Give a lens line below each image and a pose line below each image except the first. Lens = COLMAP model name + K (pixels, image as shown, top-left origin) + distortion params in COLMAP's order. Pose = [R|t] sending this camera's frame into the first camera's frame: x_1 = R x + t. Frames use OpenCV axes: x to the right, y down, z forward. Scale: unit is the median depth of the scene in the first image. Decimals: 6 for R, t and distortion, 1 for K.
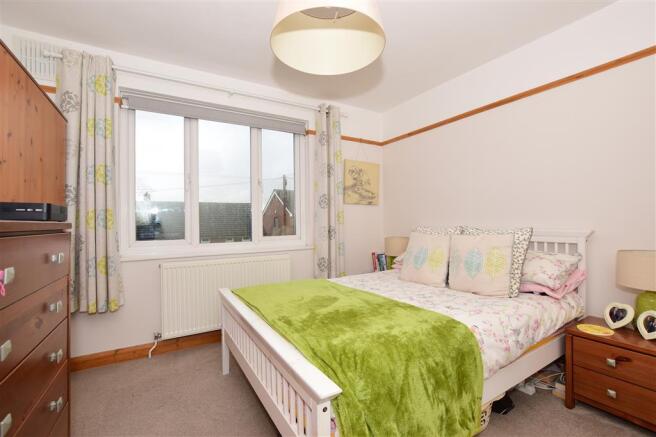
lens RADIAL K [[290.0, 0, 333.3], [0, 290.0, 218.8], [0, 0, 1]] dist [-0.021051, 0.001069]
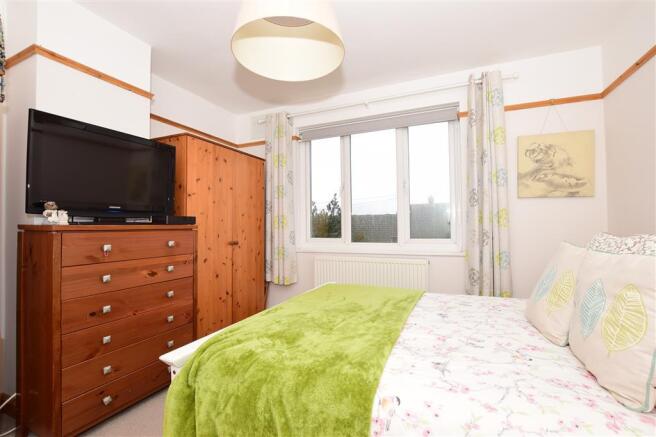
lens RADIAL K [[290.0, 0, 332.3], [0, 290.0, 221.1], [0, 0, 1]] dist [-0.021051, 0.001069]
pose [[0.584489, -0.005582, -0.811382, 0.367220], [0.012028, 0.999926, 0.001785, -0.002168], [0.811312, -0.010803, 0.584513, 0.217955]]
